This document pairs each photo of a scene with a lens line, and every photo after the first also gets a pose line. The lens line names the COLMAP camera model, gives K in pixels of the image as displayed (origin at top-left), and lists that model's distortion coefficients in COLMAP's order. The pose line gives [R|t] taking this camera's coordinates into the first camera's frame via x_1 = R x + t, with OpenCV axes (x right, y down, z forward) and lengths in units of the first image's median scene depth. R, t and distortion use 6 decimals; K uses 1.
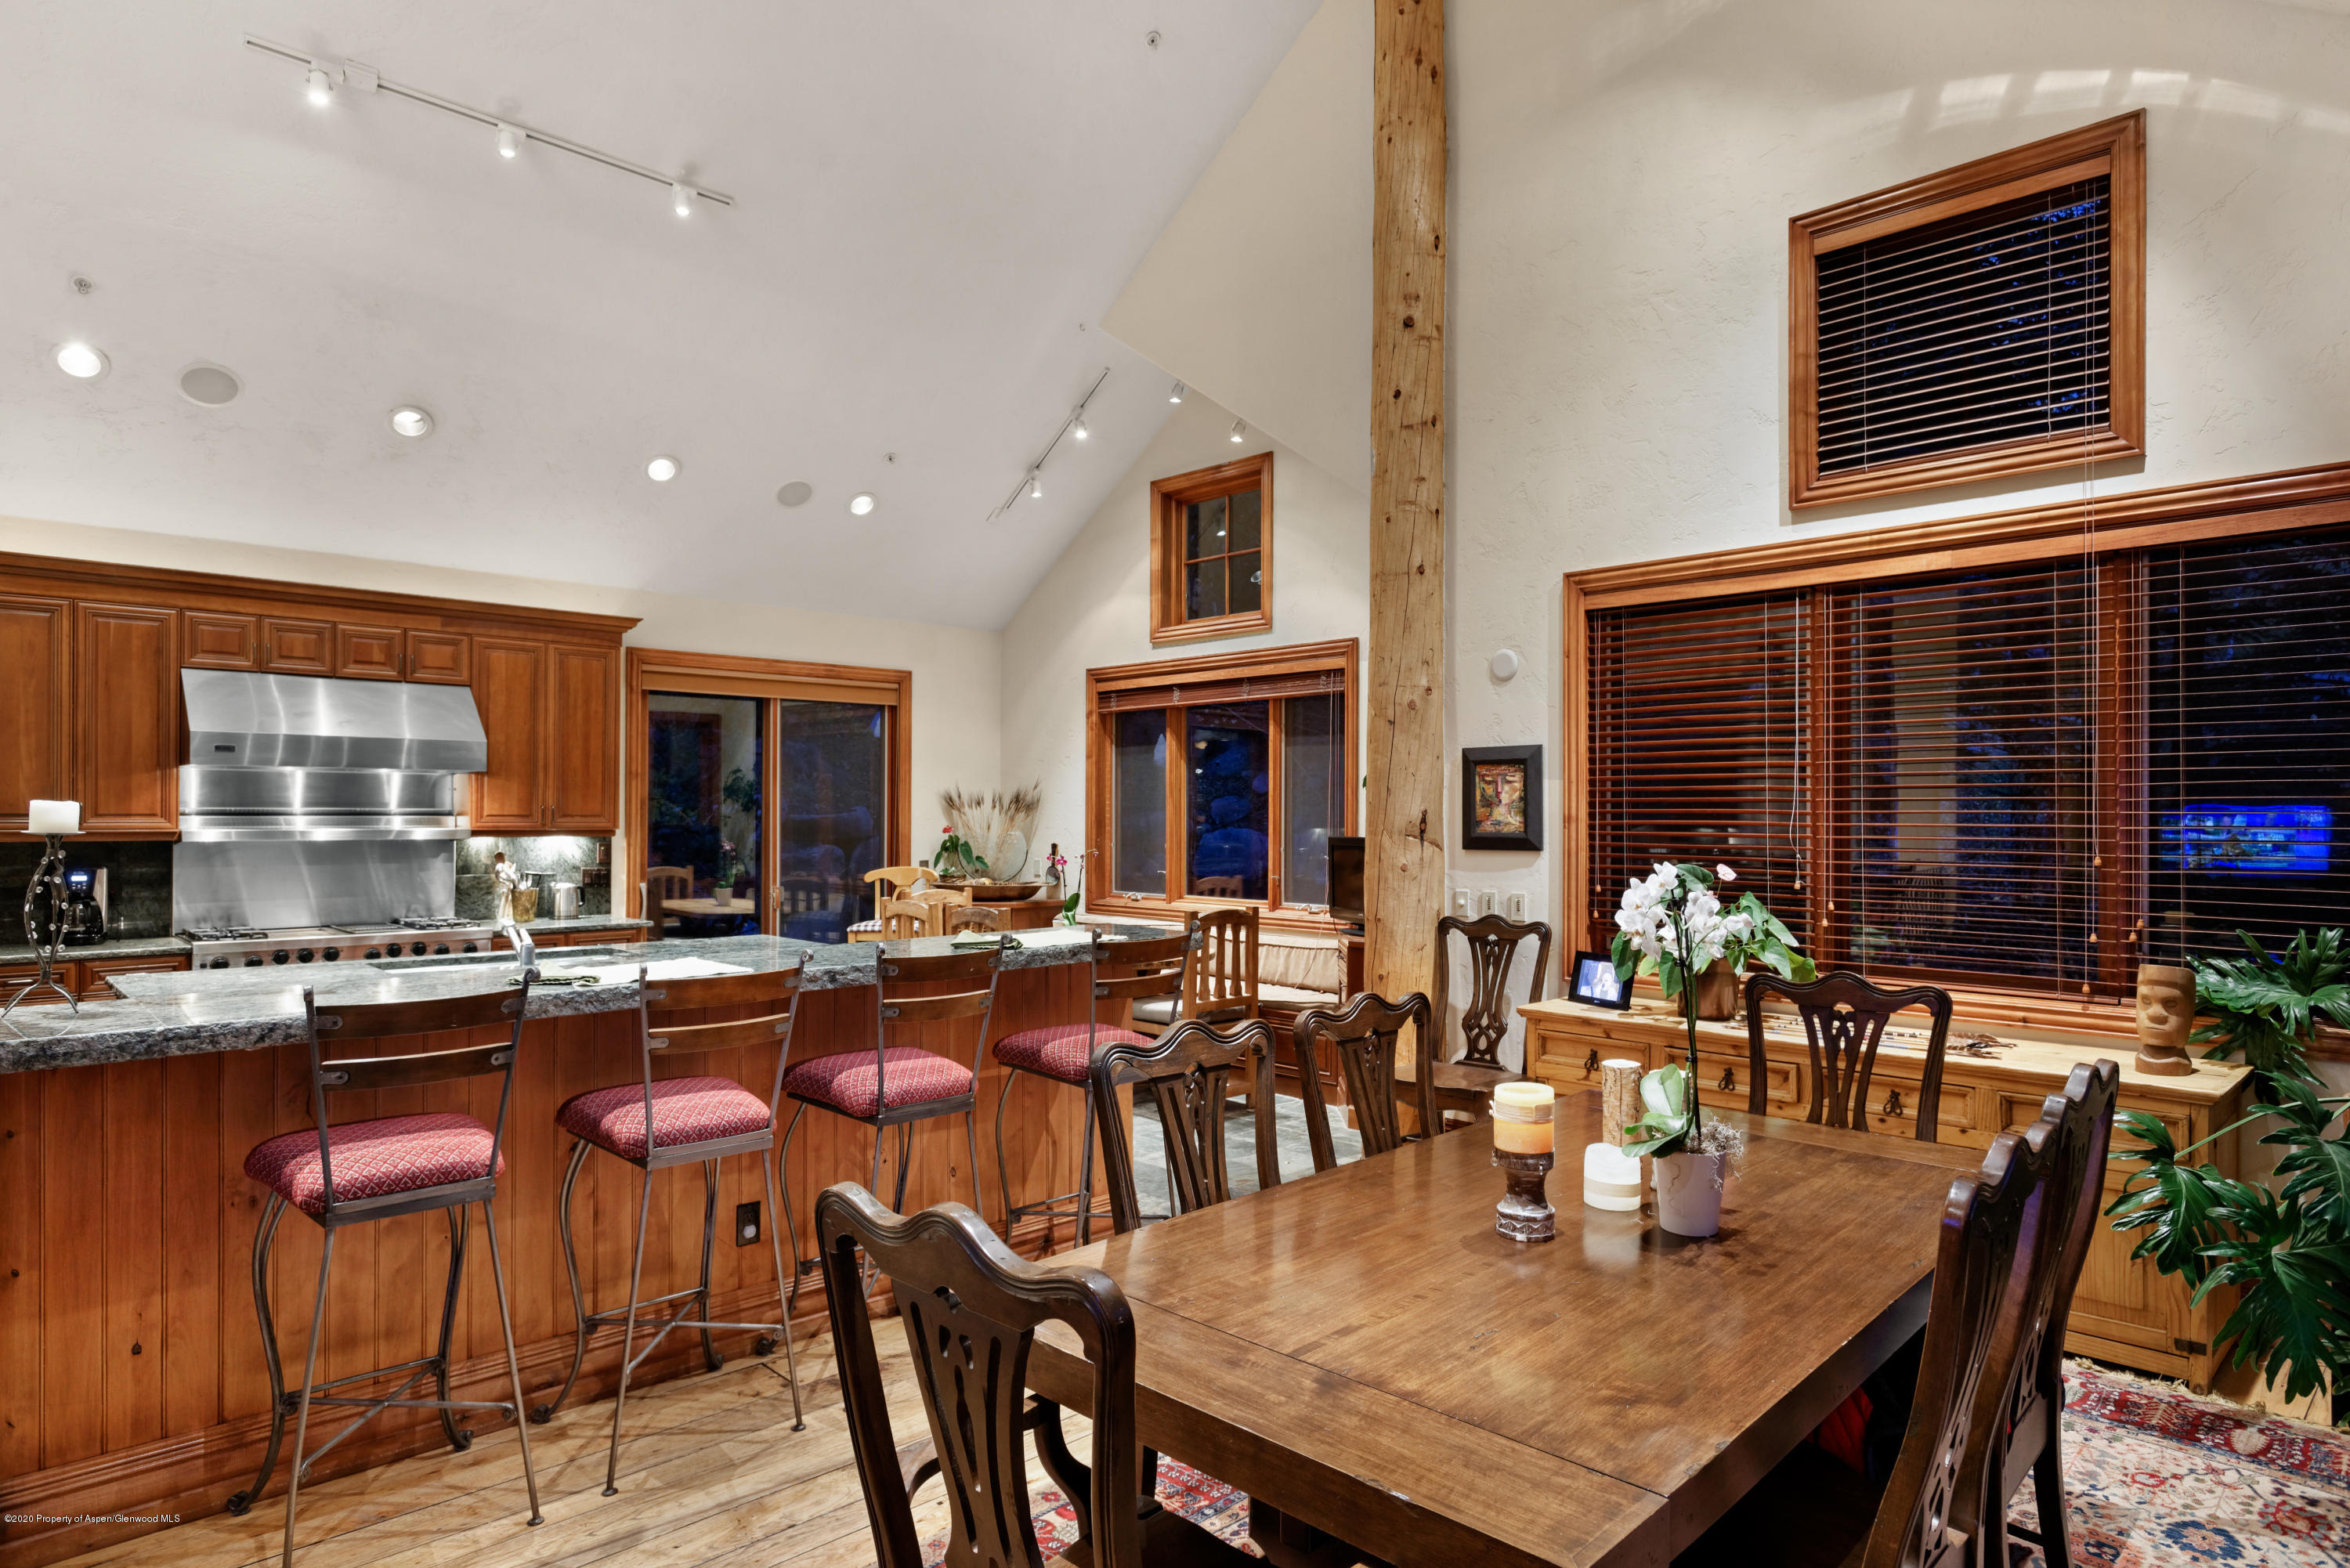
lens RADIAL K [[1310.9, 0, 1174.8], [0, 1310.9, 804.1], [0, 0, 1]] dist [-0.000995, 0.000727]
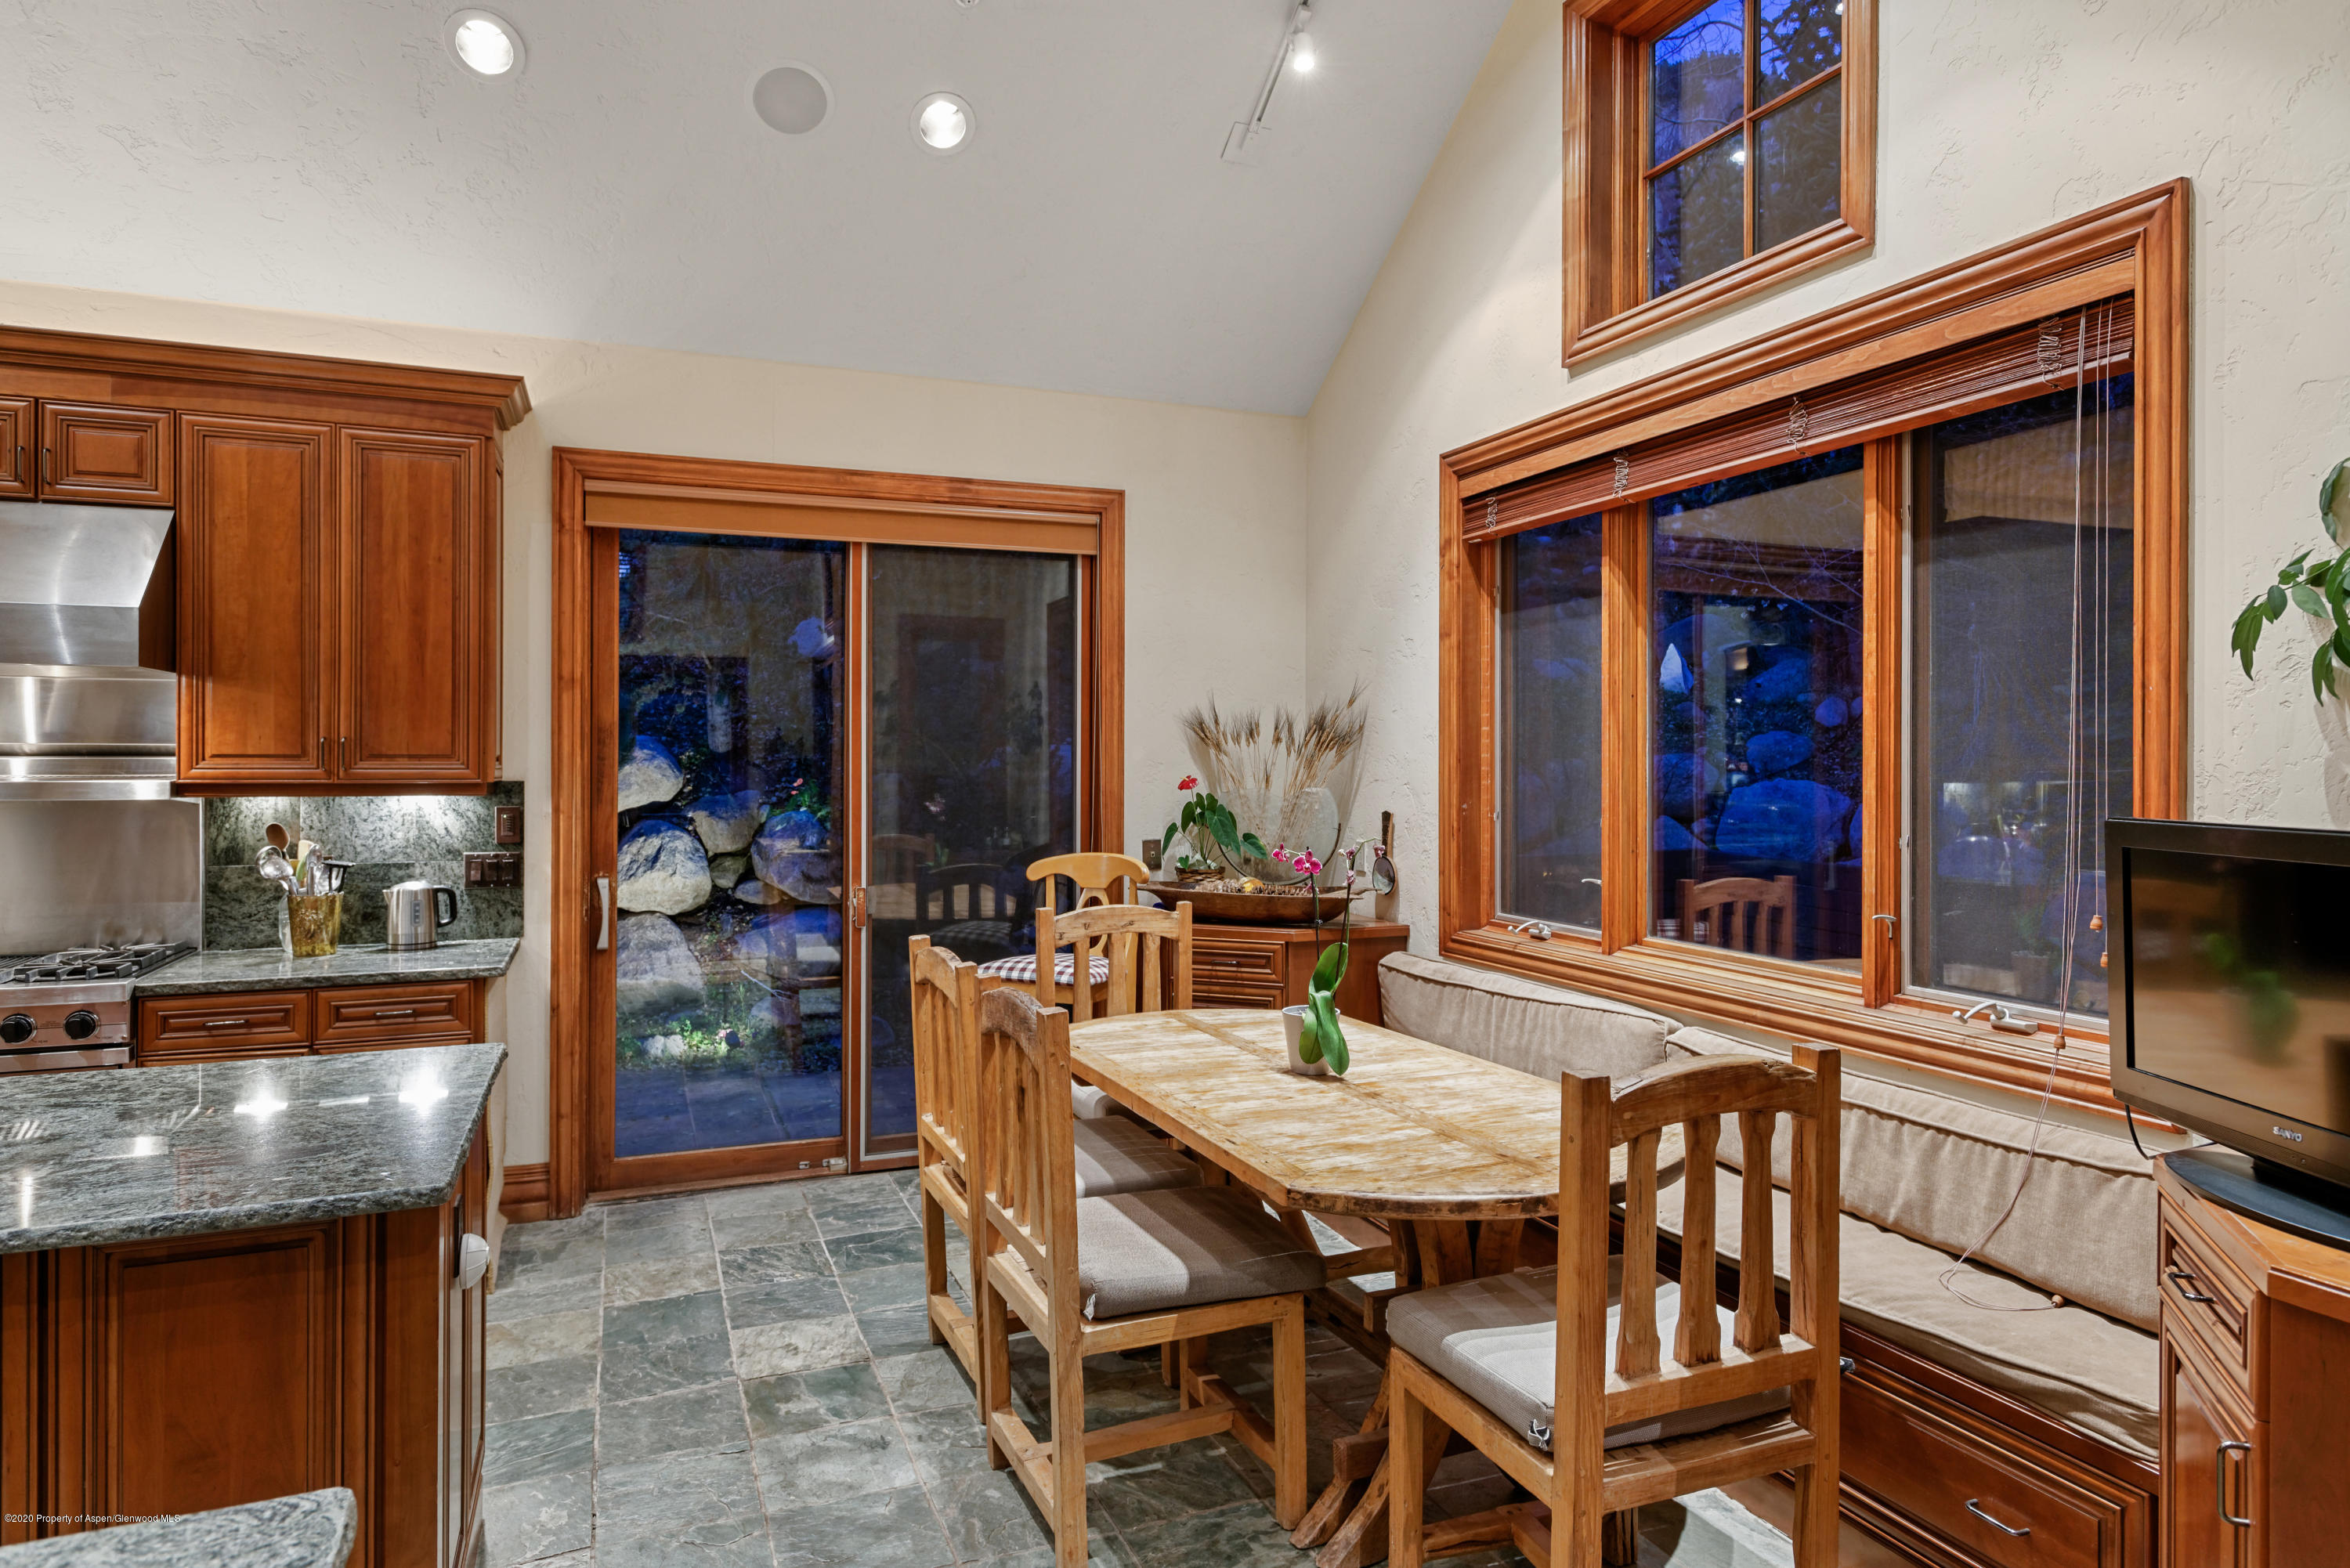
lens RADIAL K [[1374.1, 0, 1181.4], [0, 1374.1, 761.7], [0, 0, 1]] dist [-0.000725, 0.000637]
pose [[0.931078, -0.001435, -0.364818, 0.029714], [0.004042, 0.999971, 0.006383, 0.007408], [0.364798, -0.007417, 0.931057, 0.505385]]
